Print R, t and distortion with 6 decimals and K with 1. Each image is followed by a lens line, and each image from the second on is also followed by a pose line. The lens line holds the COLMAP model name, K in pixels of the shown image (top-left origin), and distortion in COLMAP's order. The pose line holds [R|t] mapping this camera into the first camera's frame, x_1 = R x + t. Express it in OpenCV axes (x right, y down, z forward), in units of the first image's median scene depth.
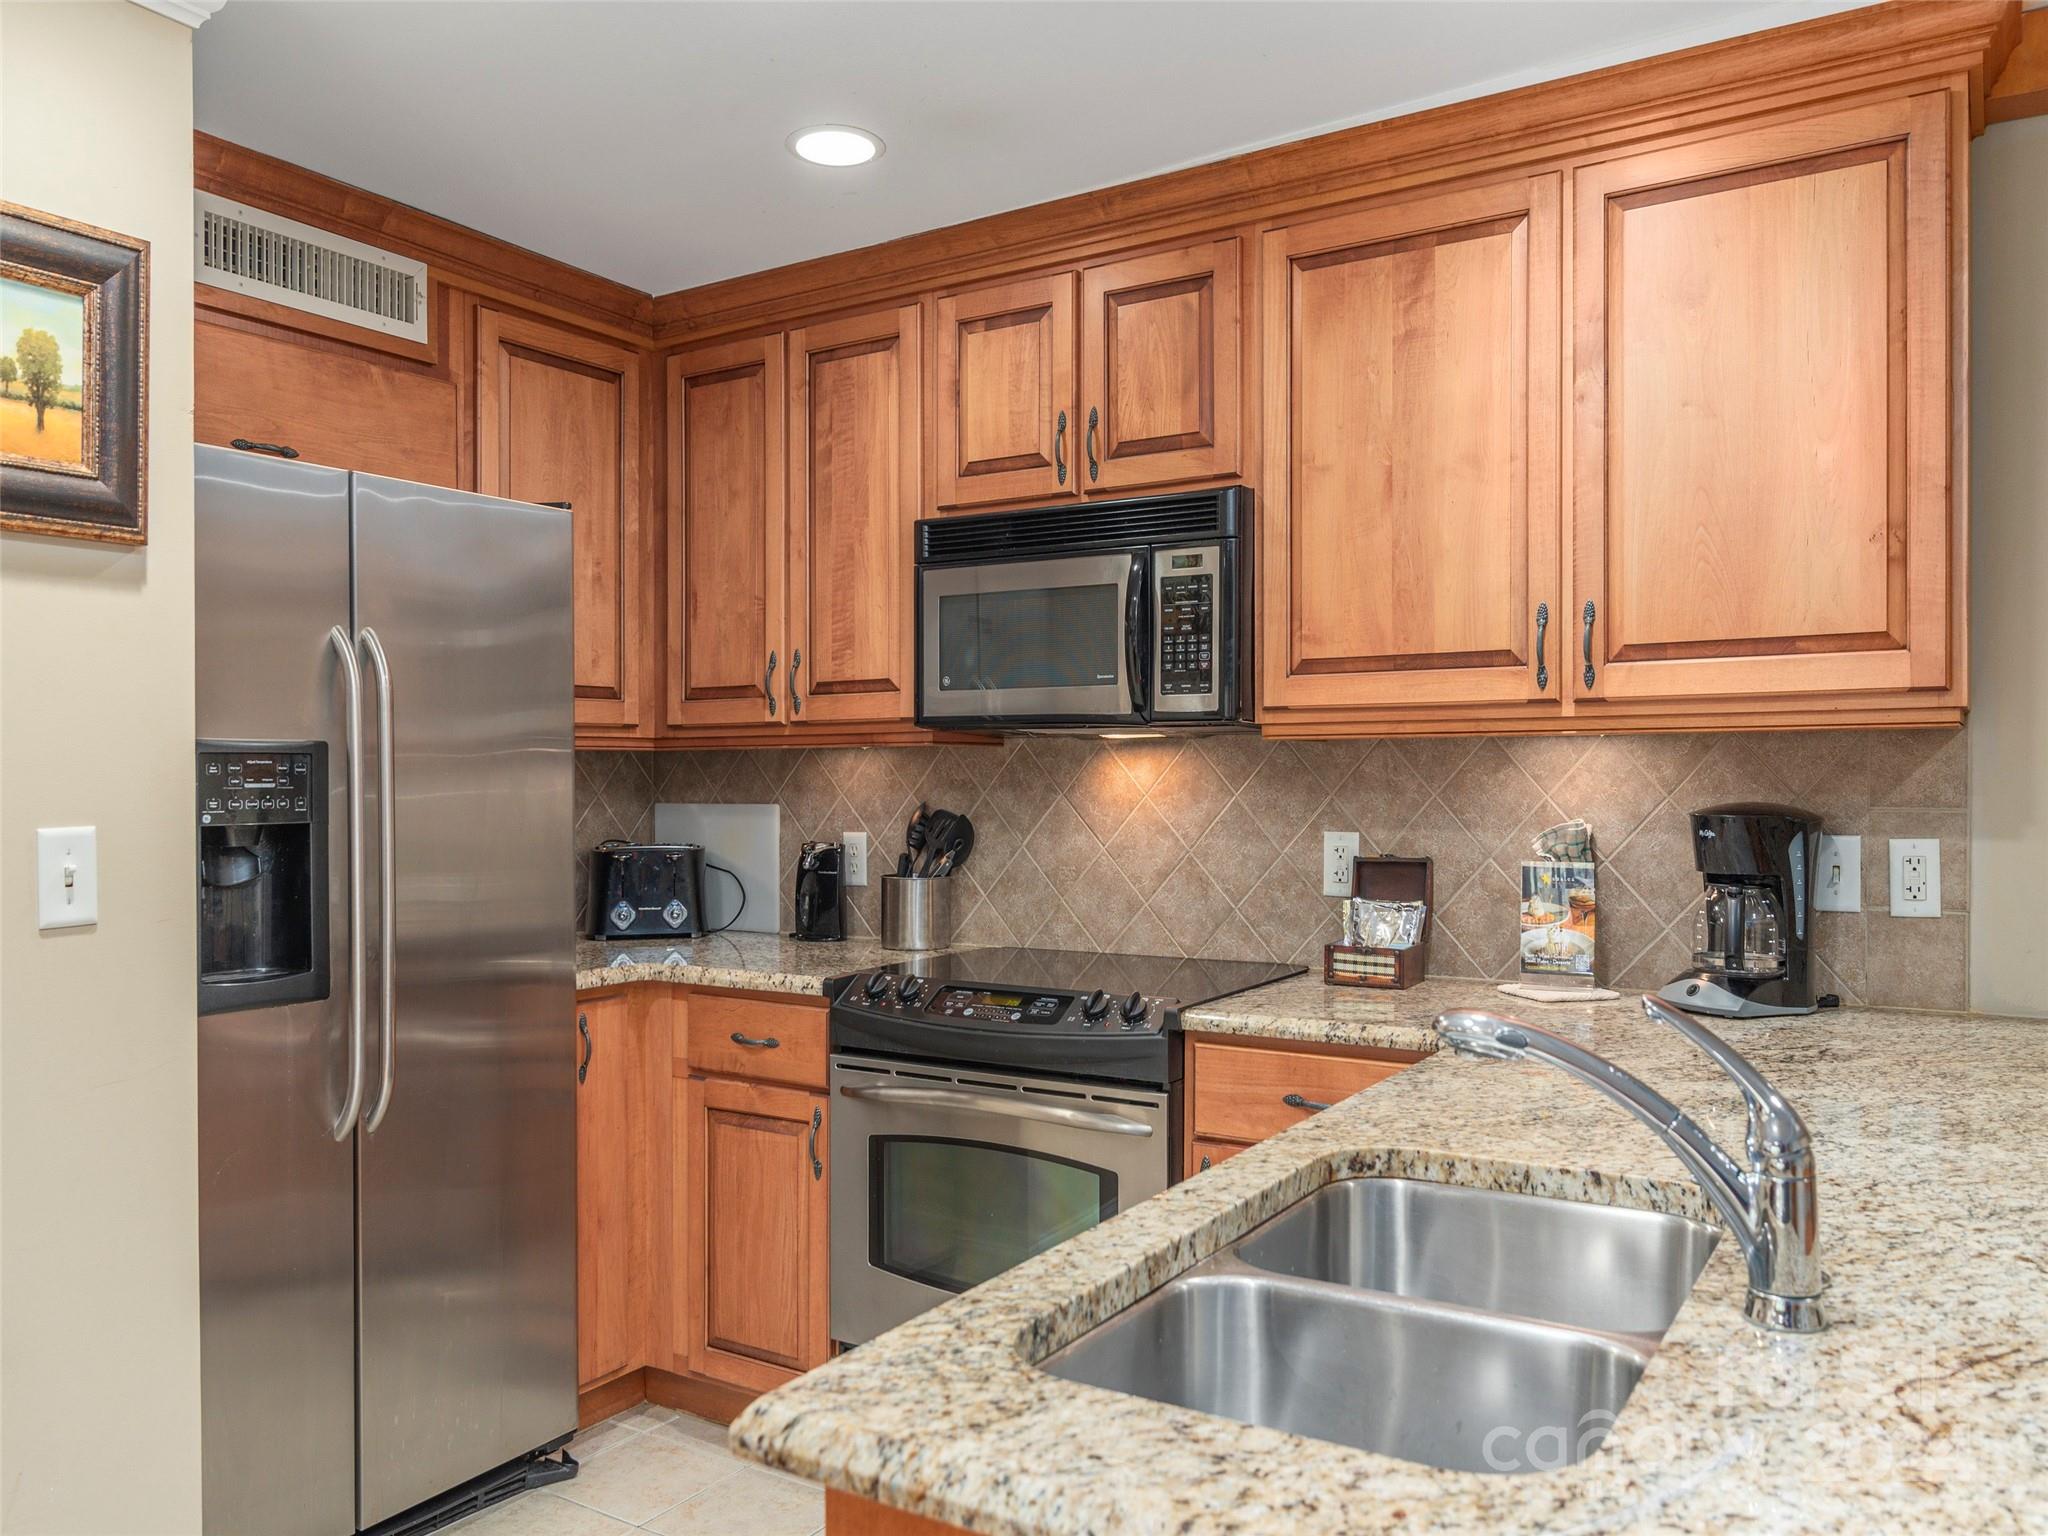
lens RADIAL K [[1539.5, 0, 928.2], [0, 1539.5, 787.4], [0, 0, 1]] dist [-0.005269, -0.002619]
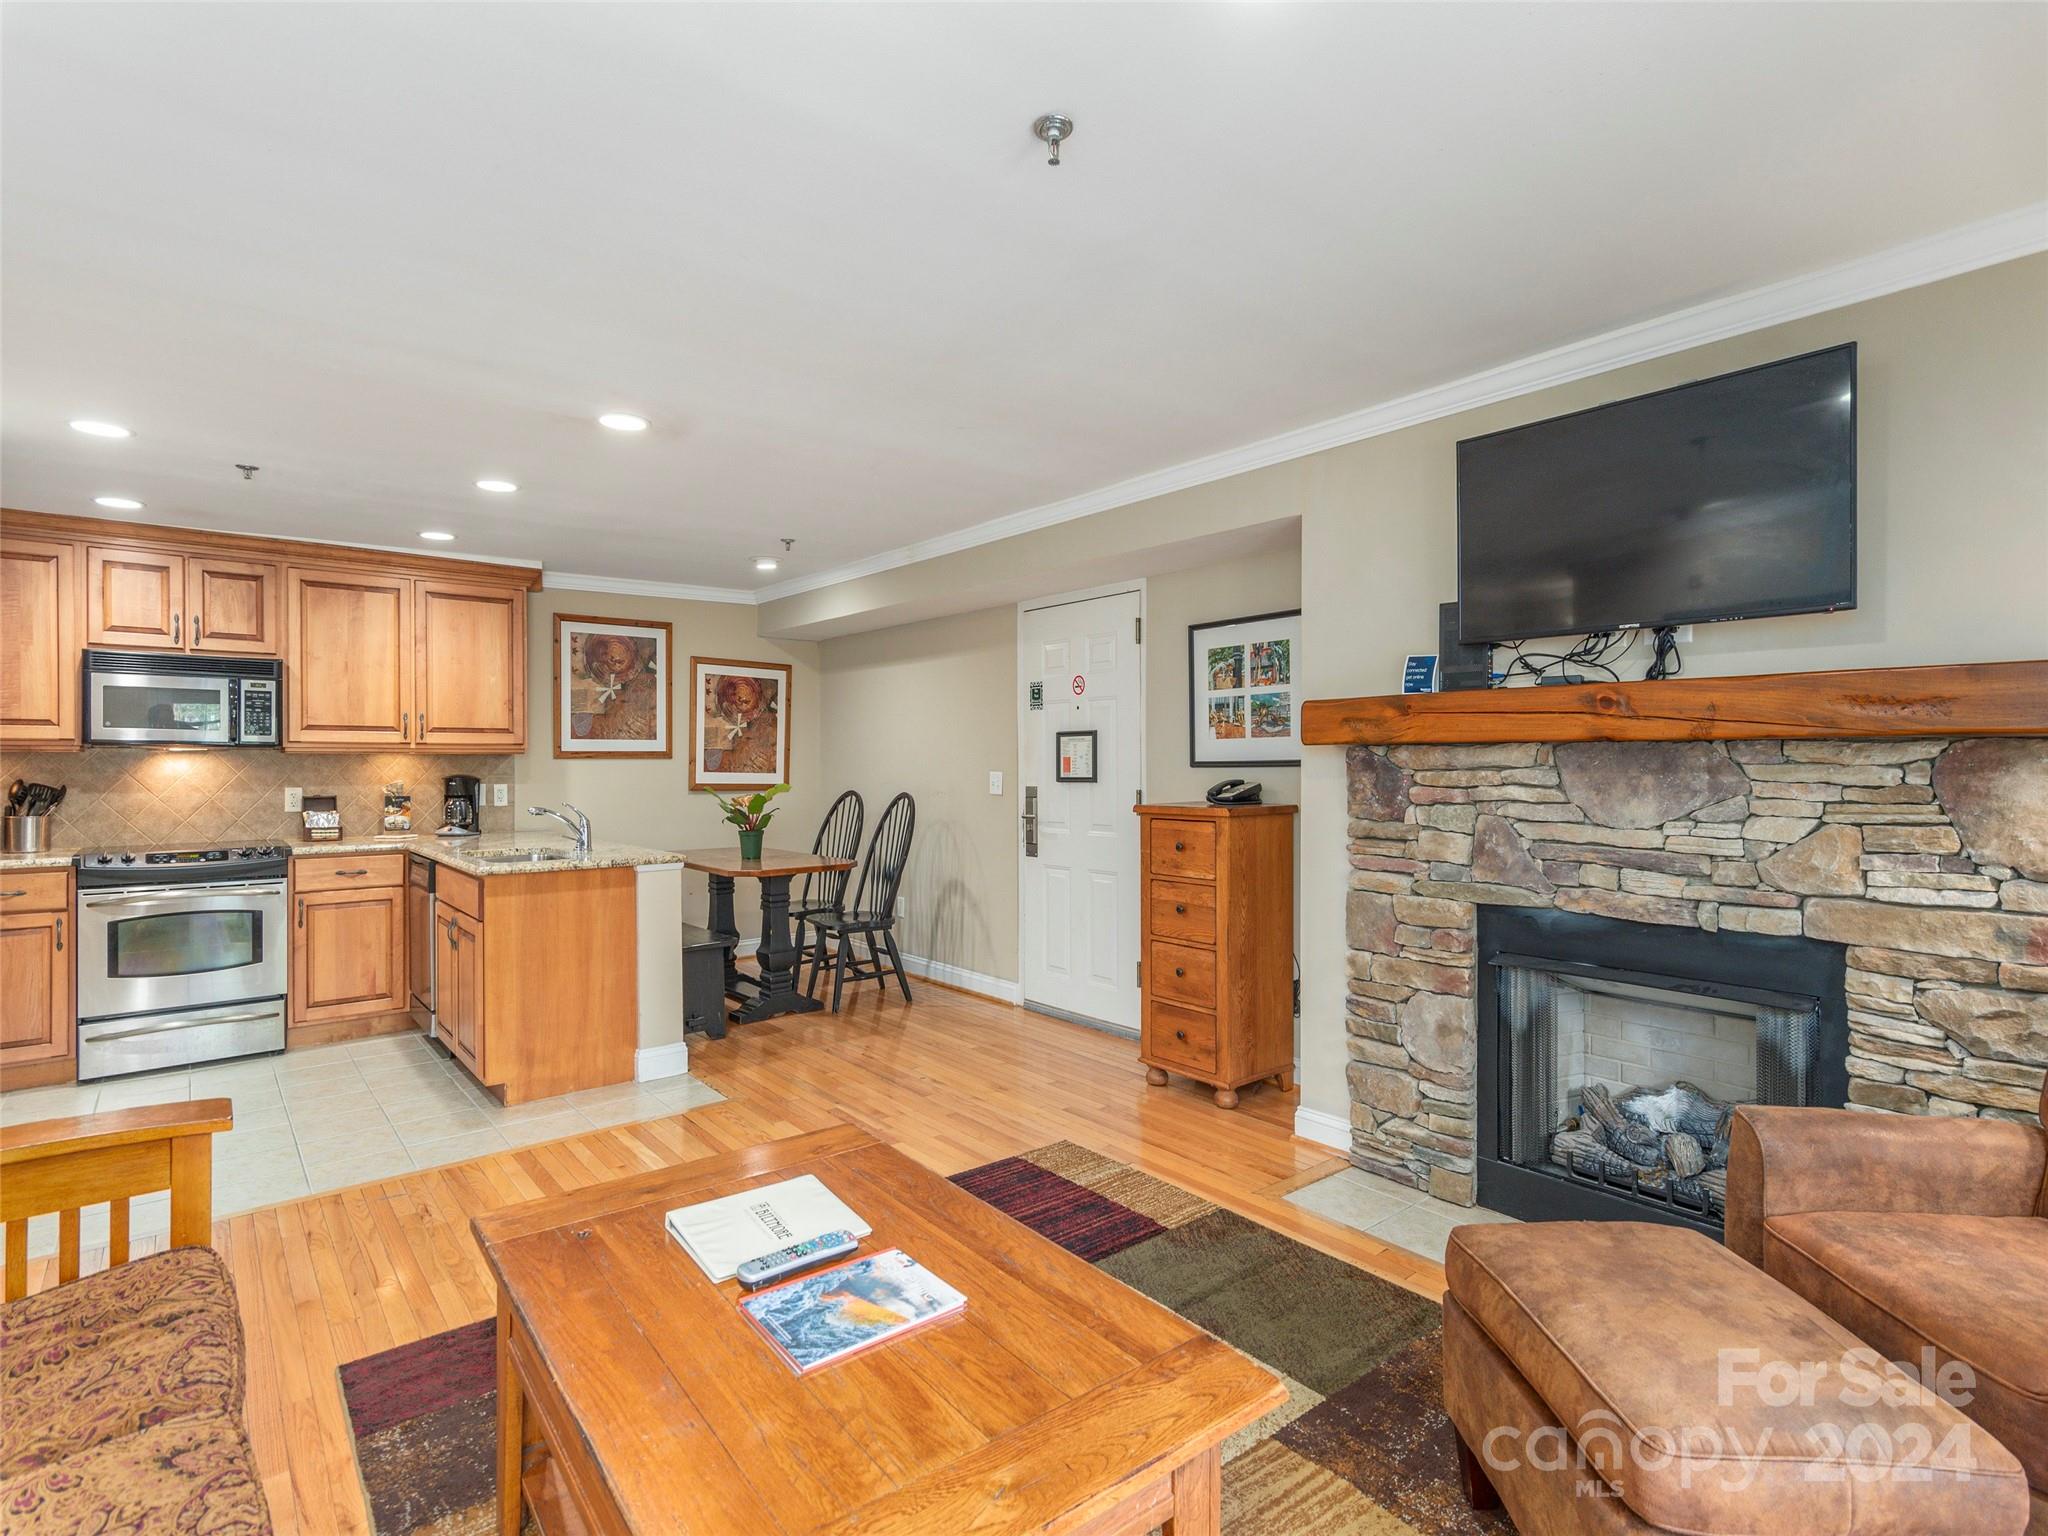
lens RADIAL K [[1083.1, 0, 1105.1], [0, 1083.1, 754.4], [0, 0, 1]] dist [0.004848, 0.000236]
pose [[0.255012, 0.013156, 0.966848, -1.201220], [0.007663, 0.999849, -0.015626, 0.012010], [-0.966907, 0.011394, 0.254873, -0.837897]]
